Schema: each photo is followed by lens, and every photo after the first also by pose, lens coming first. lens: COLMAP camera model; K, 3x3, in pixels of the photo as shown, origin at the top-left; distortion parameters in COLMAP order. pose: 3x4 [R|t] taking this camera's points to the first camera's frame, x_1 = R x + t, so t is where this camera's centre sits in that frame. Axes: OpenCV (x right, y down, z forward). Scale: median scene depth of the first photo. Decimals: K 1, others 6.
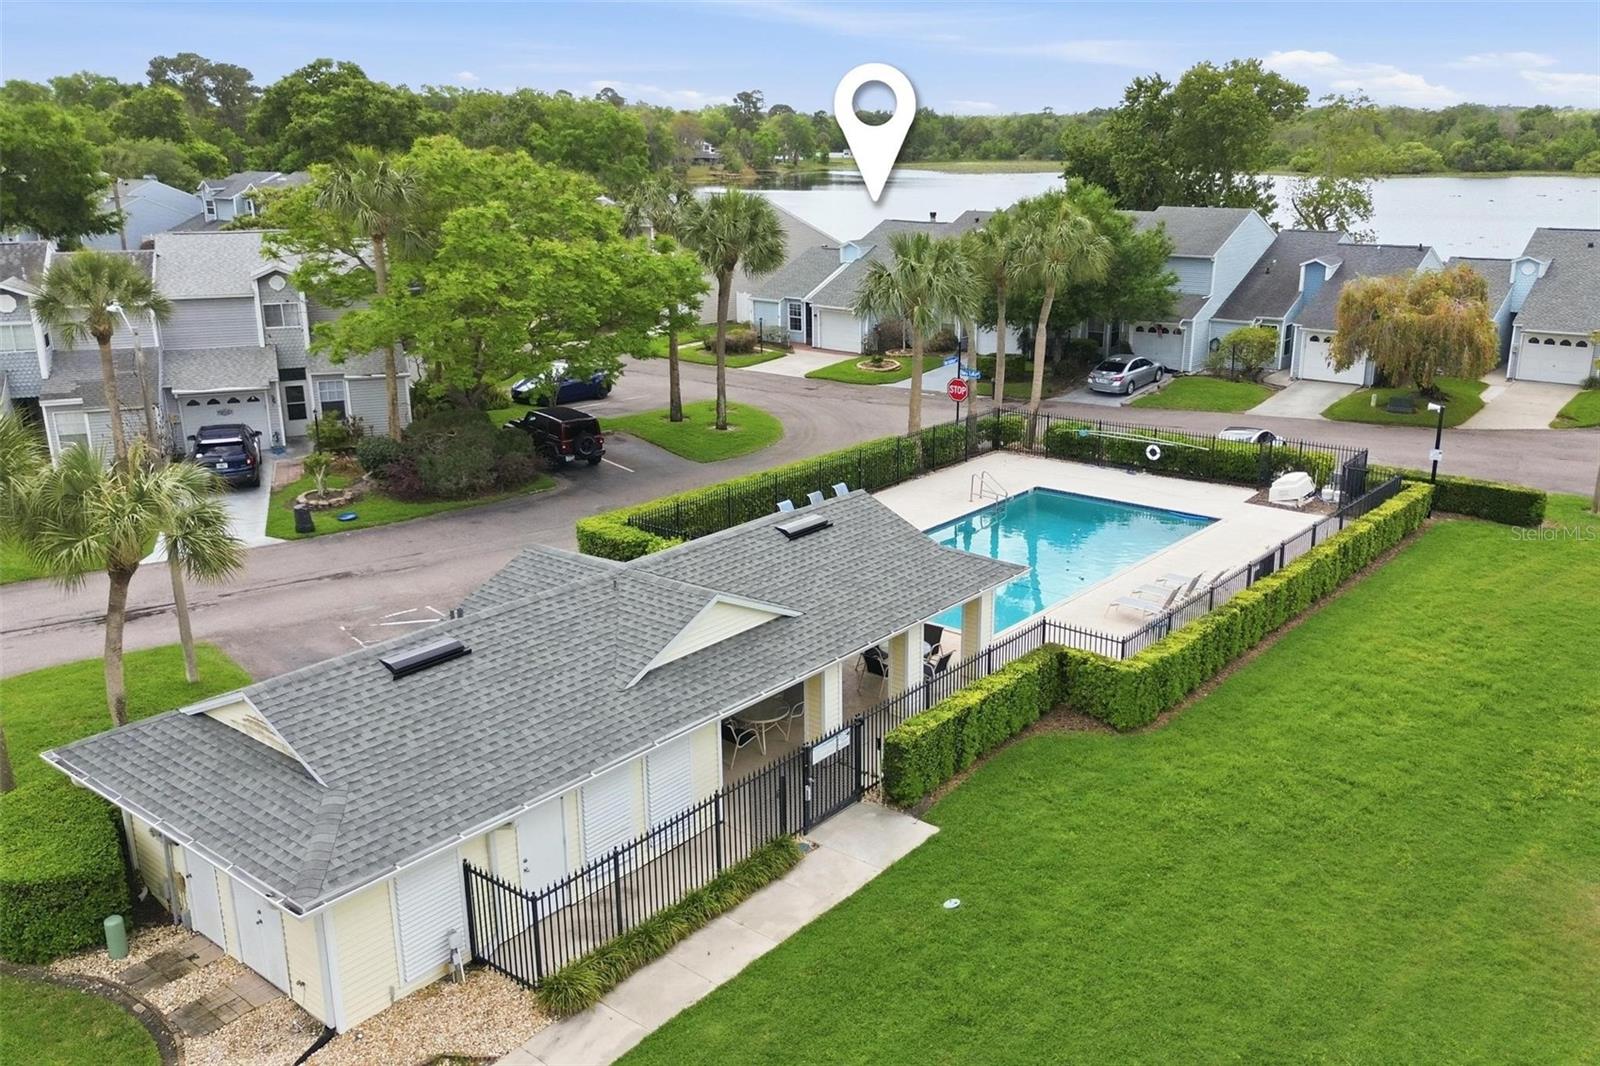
lens RADIAL K [[1306.8, 0, 851.5], [0, 1306.8, 533.9], [0, 0, 1]] dist [0.030401, 0.001729]
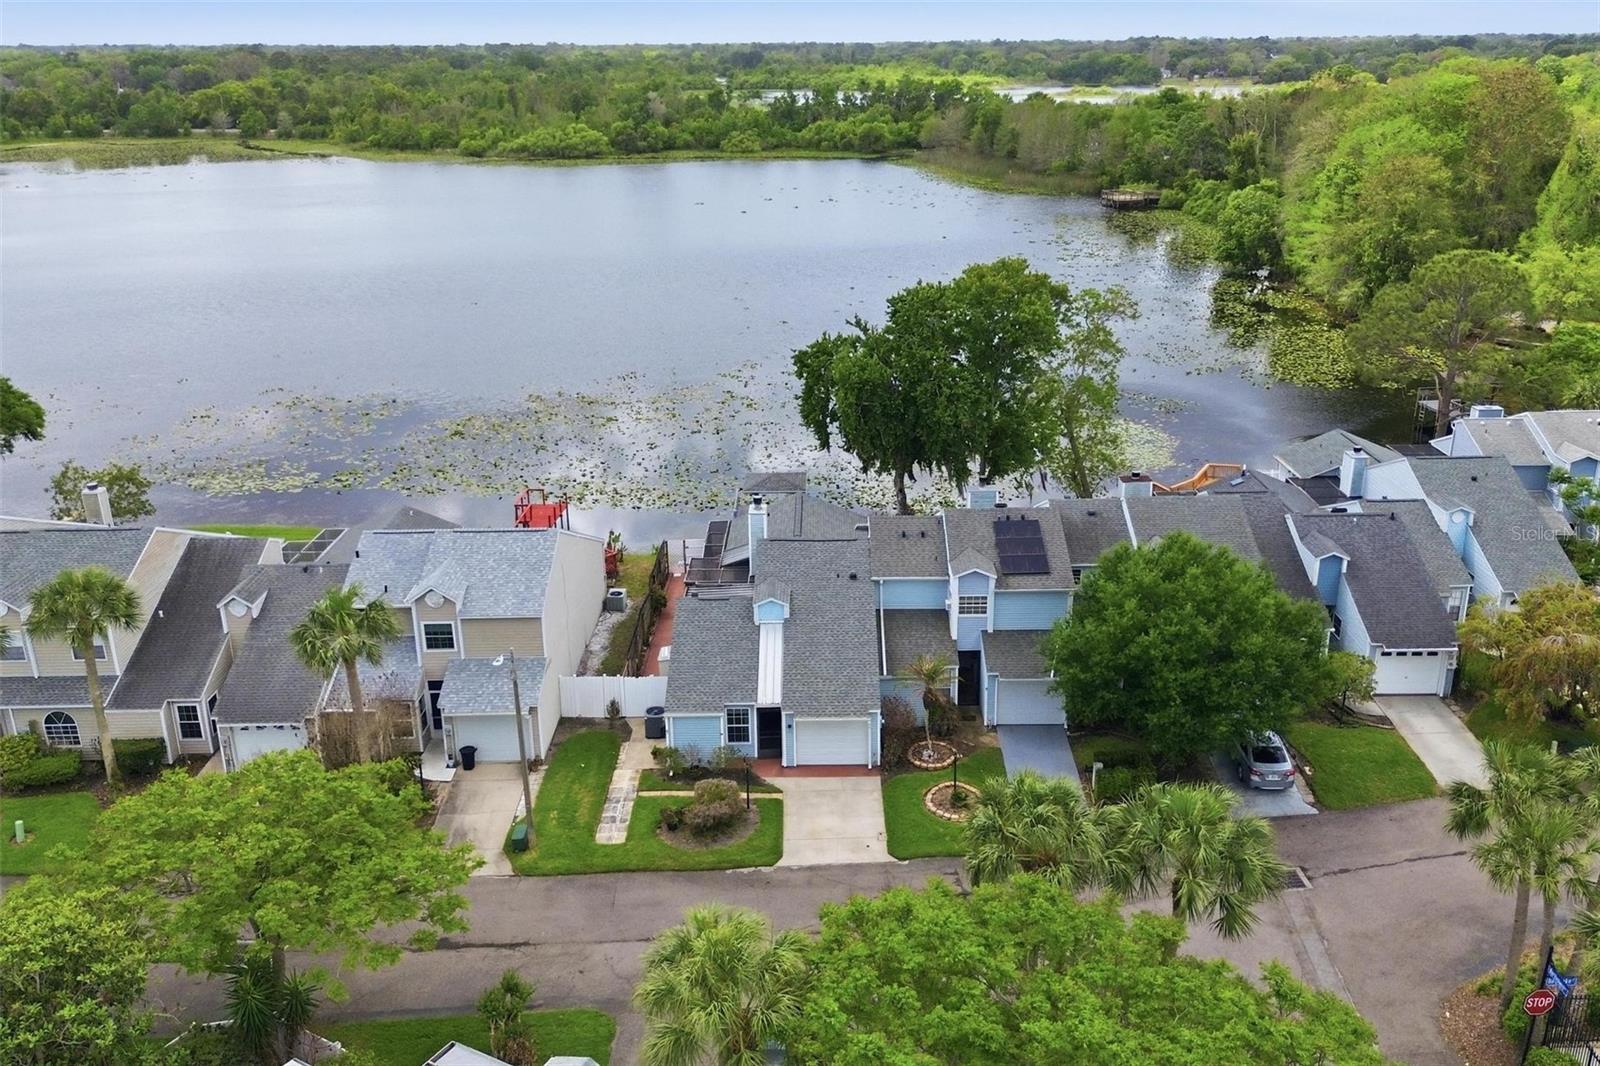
lens RADIAL K [[1325.0, 0, 825.9], [0, 1325.0, 532.5], [0, 0, 1]] dist [0.058983, -0.053536]
pose [[0.795756, -0.206709, 0.569248, -0.068106], [0.184521, 0.978011, 0.097198, -0.057567], [-0.576822, 0.027693, 0.816400, 0.069715]]
